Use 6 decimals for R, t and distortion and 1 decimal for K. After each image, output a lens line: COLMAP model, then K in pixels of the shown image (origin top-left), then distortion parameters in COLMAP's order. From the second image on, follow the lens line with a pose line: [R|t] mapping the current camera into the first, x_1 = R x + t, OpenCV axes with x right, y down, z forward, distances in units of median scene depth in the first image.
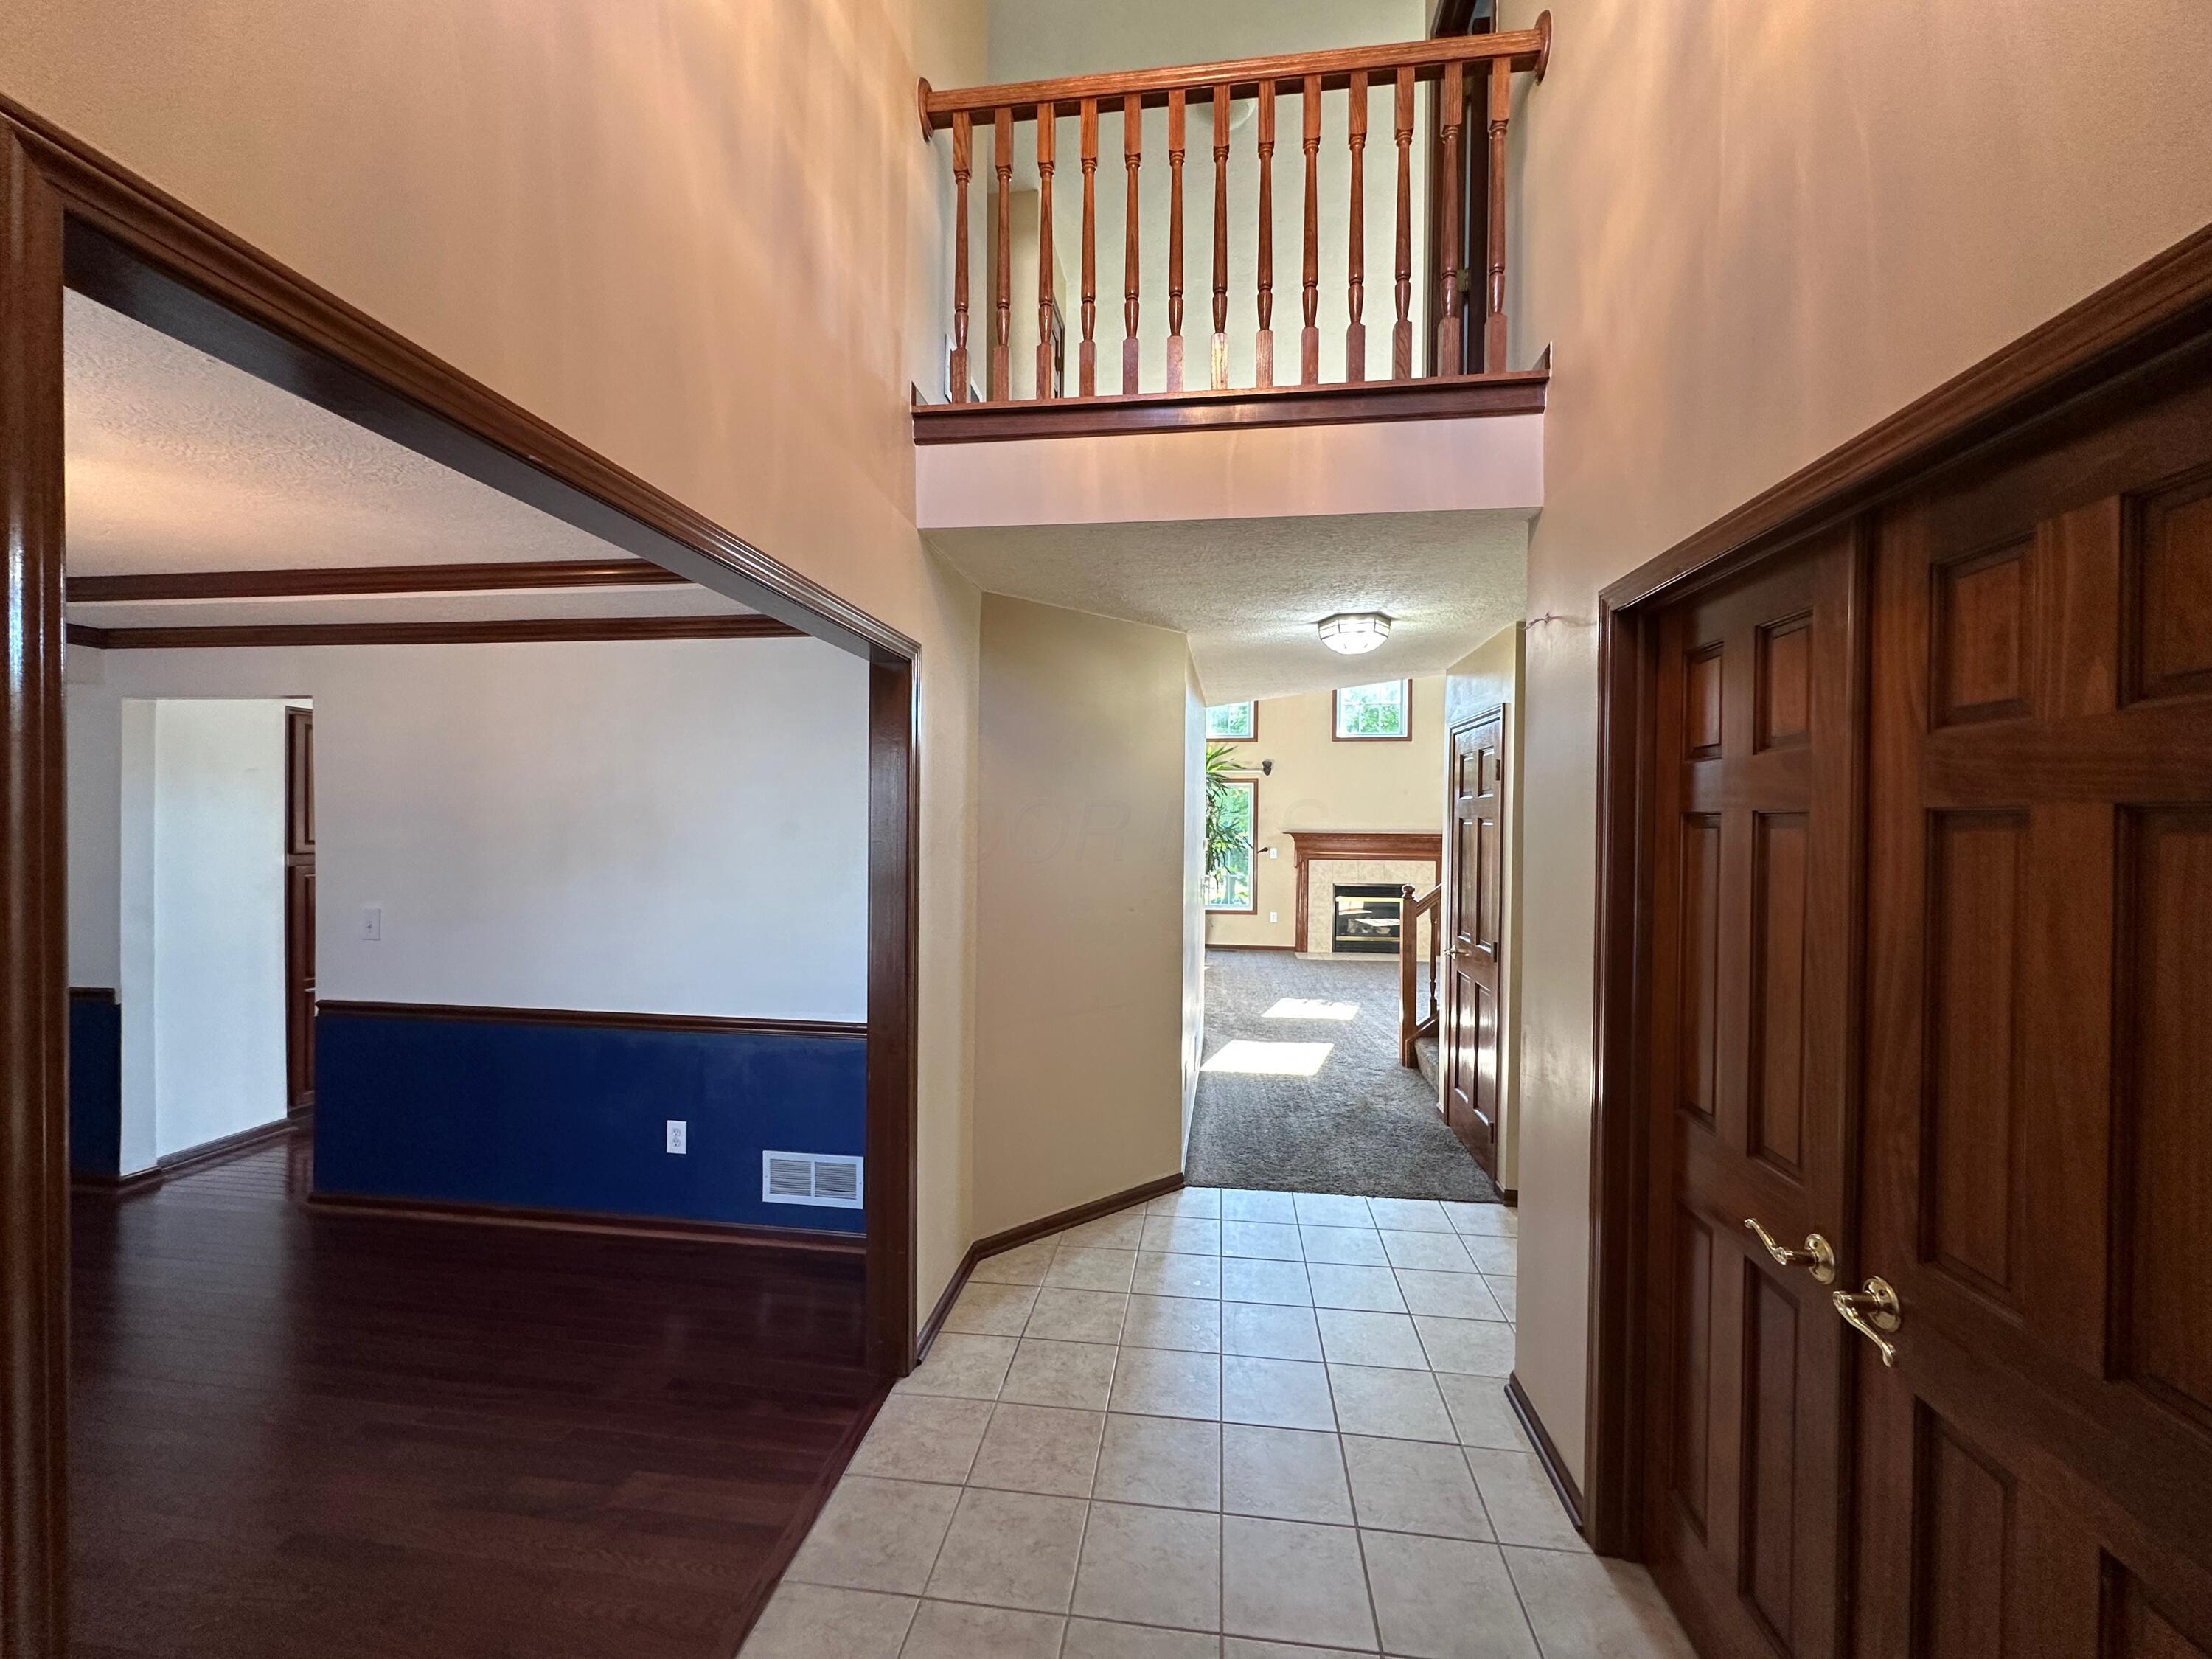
lens RADIAL K [[879.8, 0, 1105.8], [0, 879.8, 828.7], [0, 0, 1]] dist [-0.006157, 0.000934]
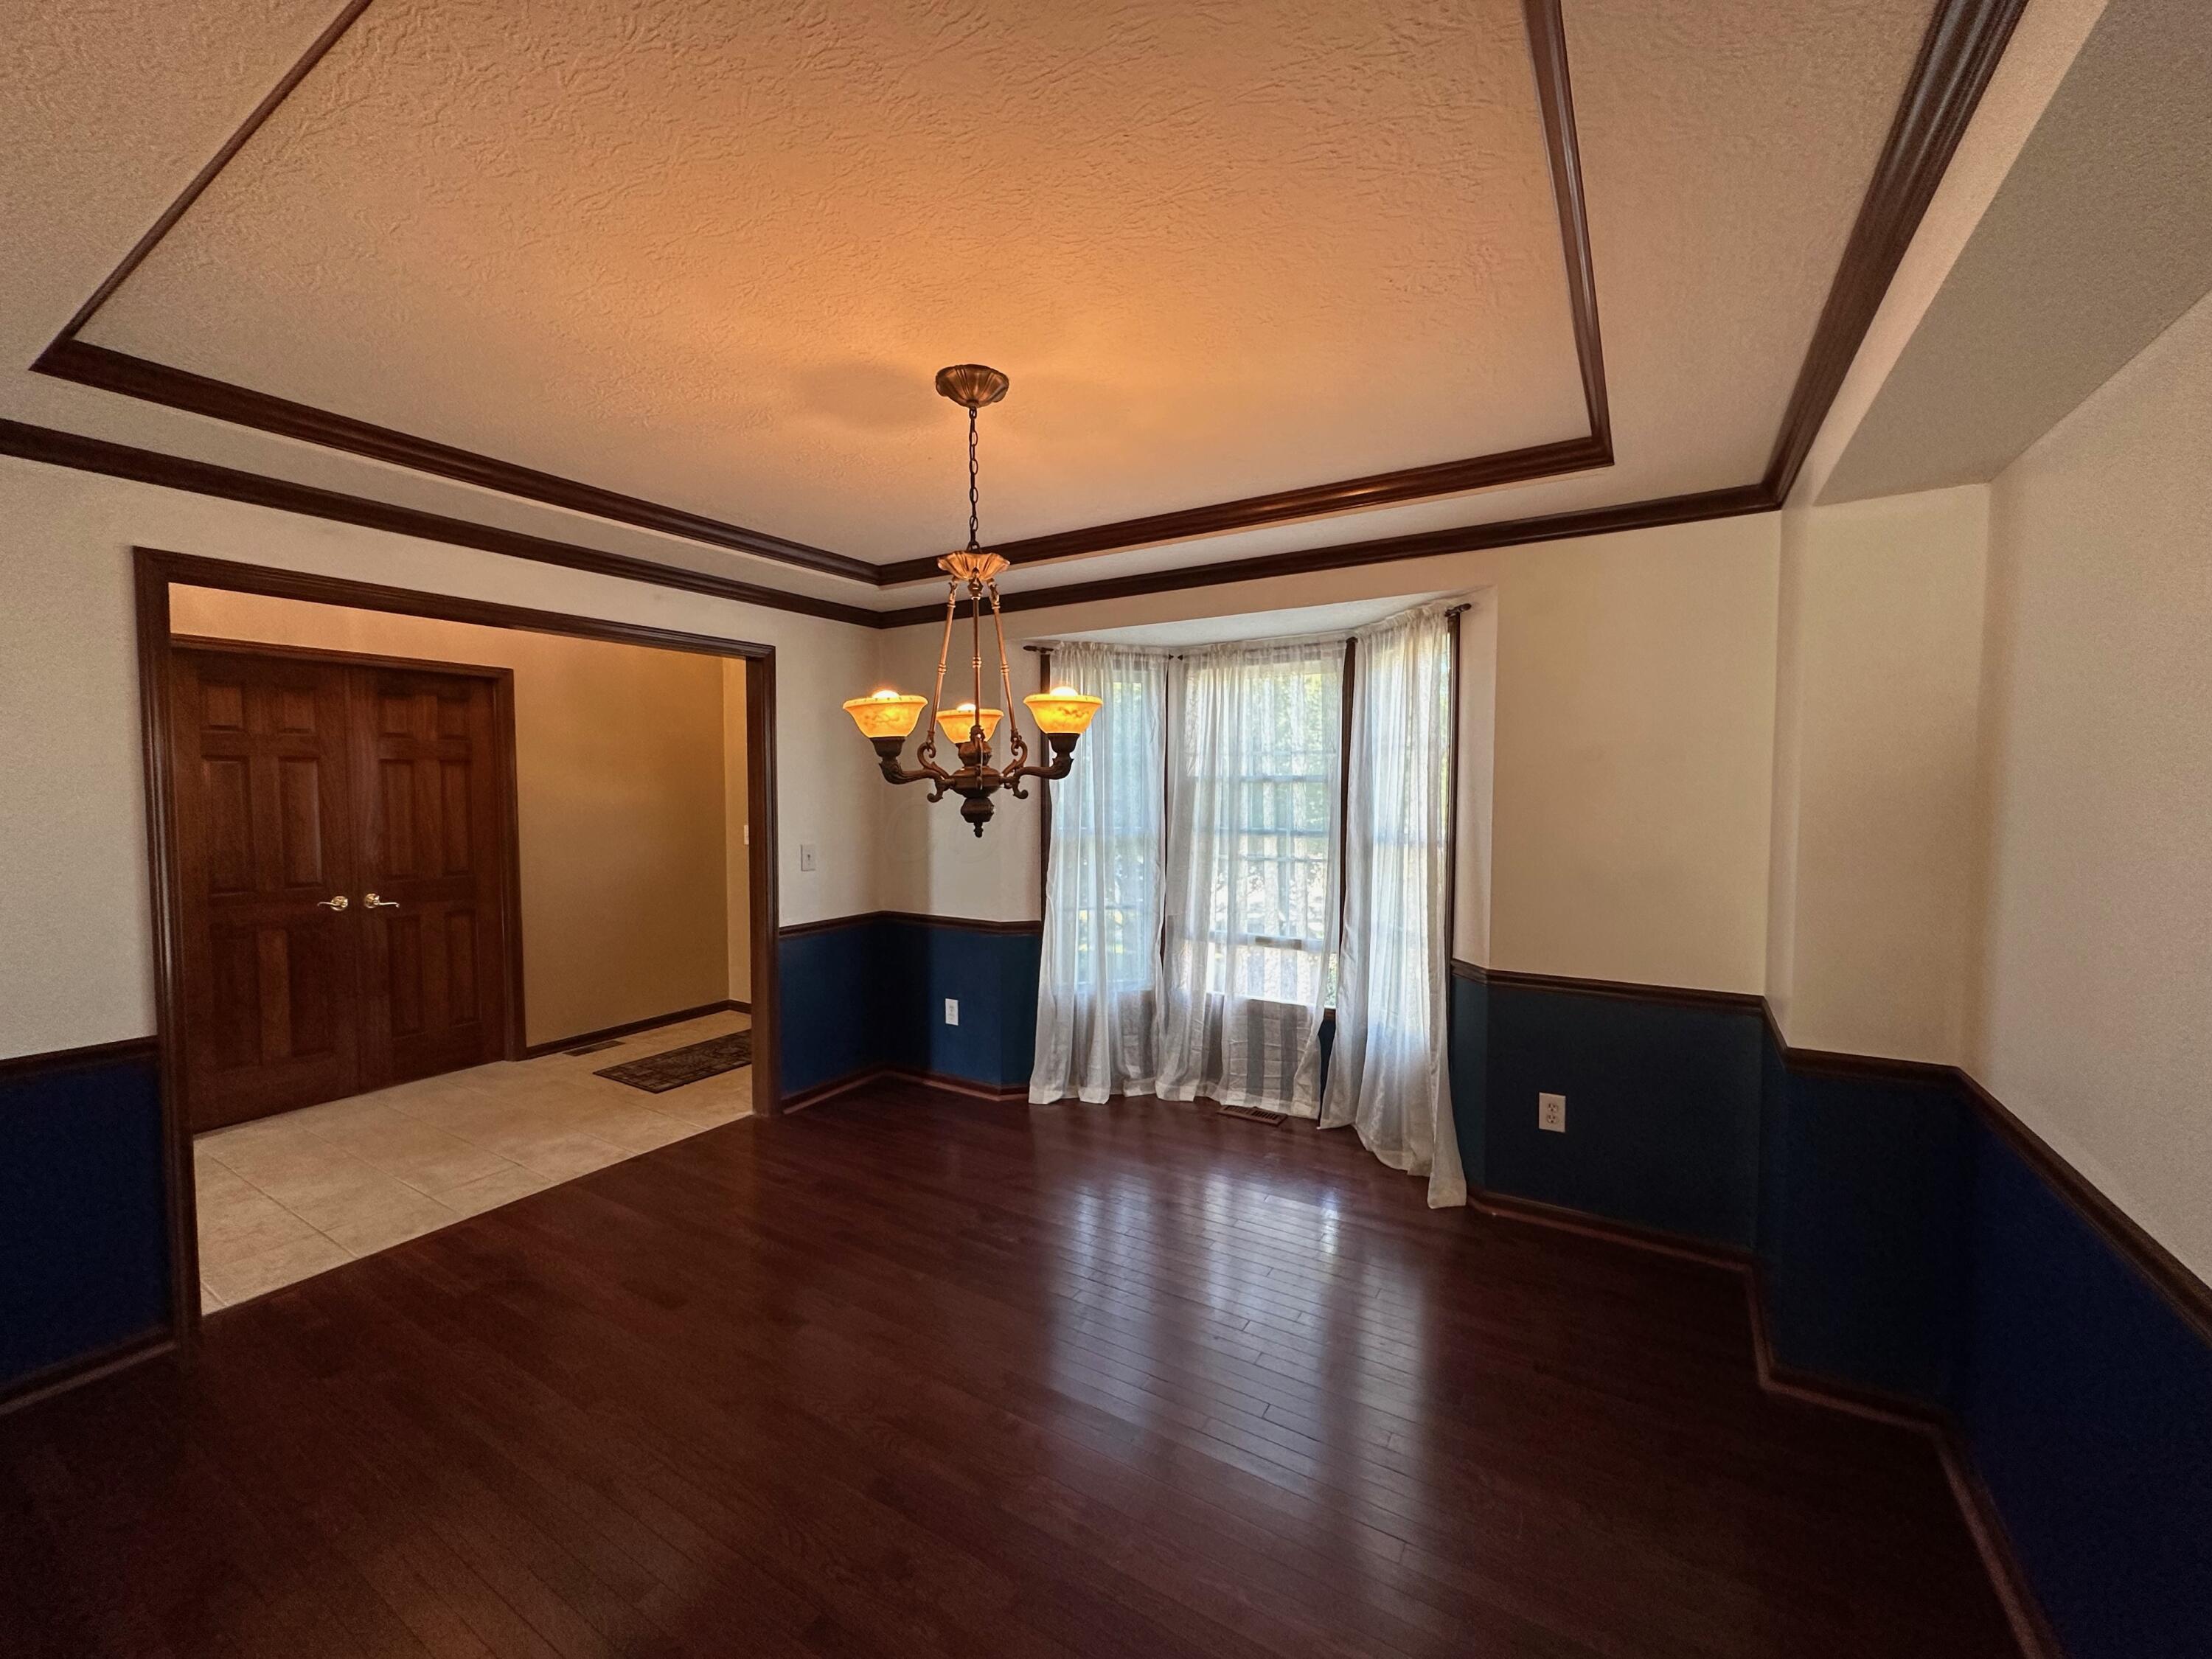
lens RADIAL K [[879.8, 0, 1114.7], [0, 879.8, 825.7], [0, 0, 1]] dist [-0.006157, 0.000934]
pose [[-0.910305, -0.032839, 0.412633, -0.369606], [-0.009181, 0.998205, 0.059187, 0.001243], [-0.413835, 0.050090, -0.908973, 0.337394]]
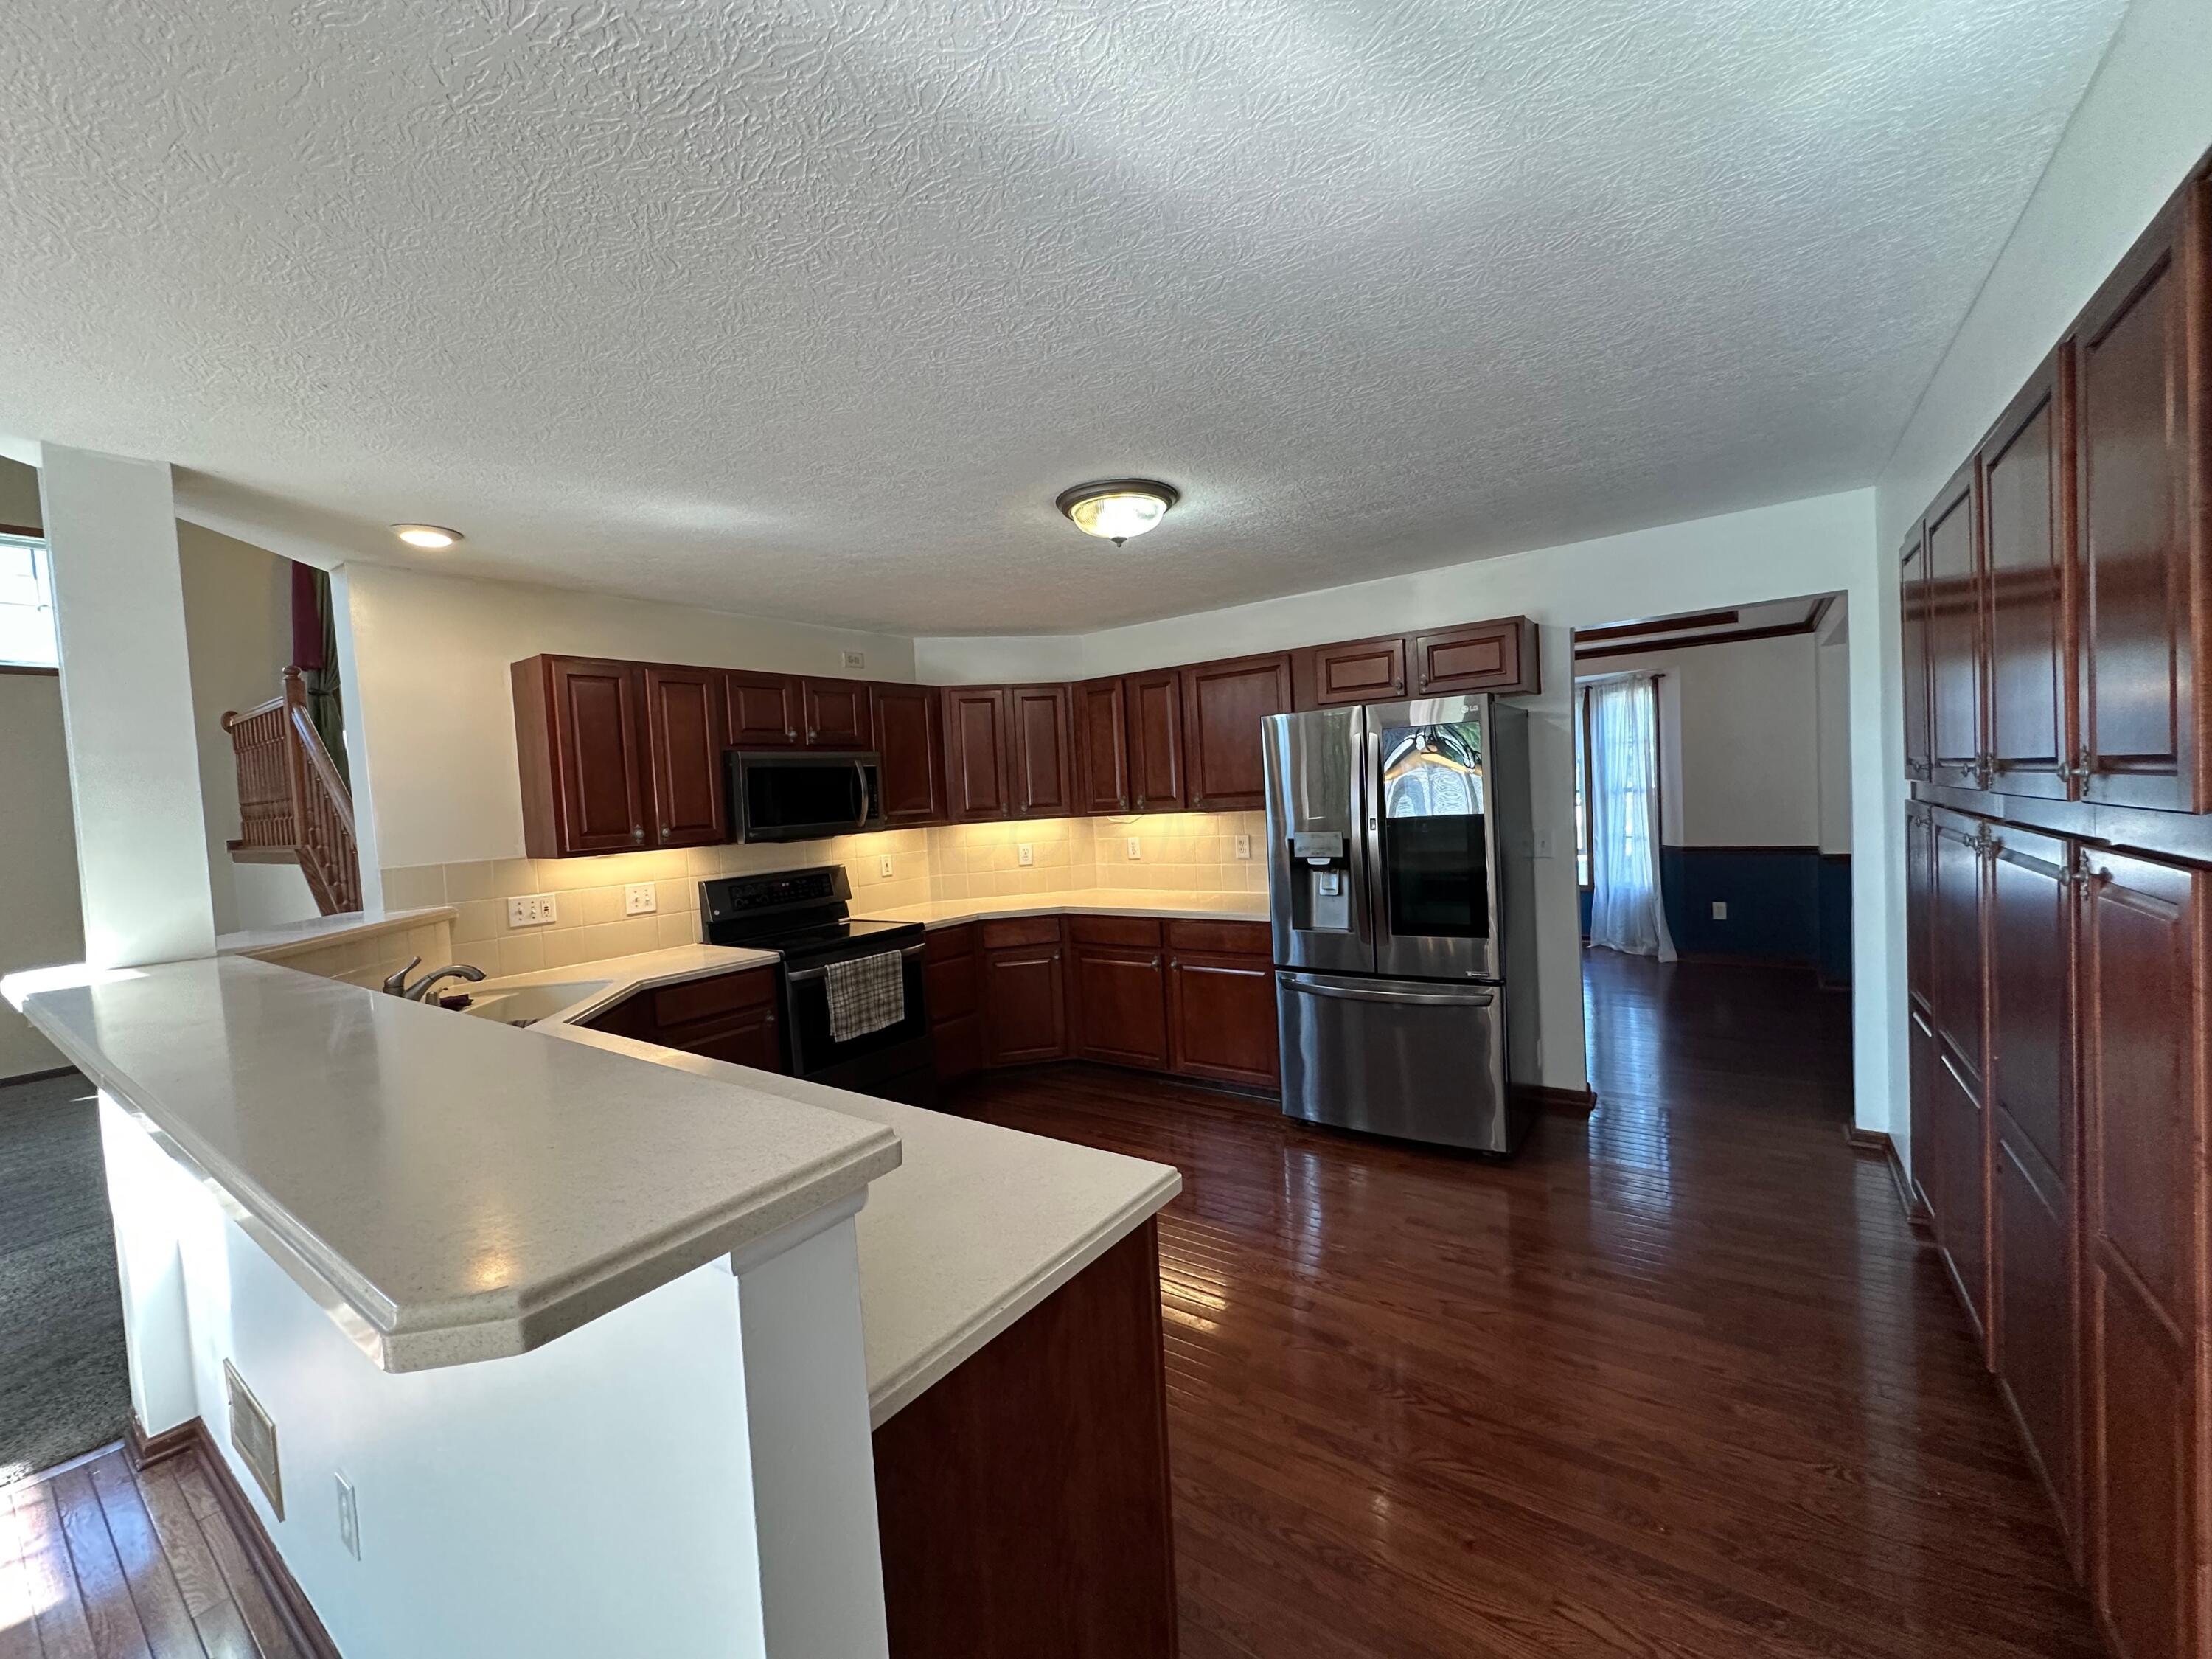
lens RADIAL K [[879.8, 0, 1107.8], [0, 879.8, 826.0], [0, 0, 1]] dist [-0.006157, 0.000934]
pose [[-0.880868, 0.019510, 0.472960, -0.301322], [0.049886, 0.997412, 0.051767, -0.000727], [-0.470726, 0.069194, -0.879562, 0.741328]]
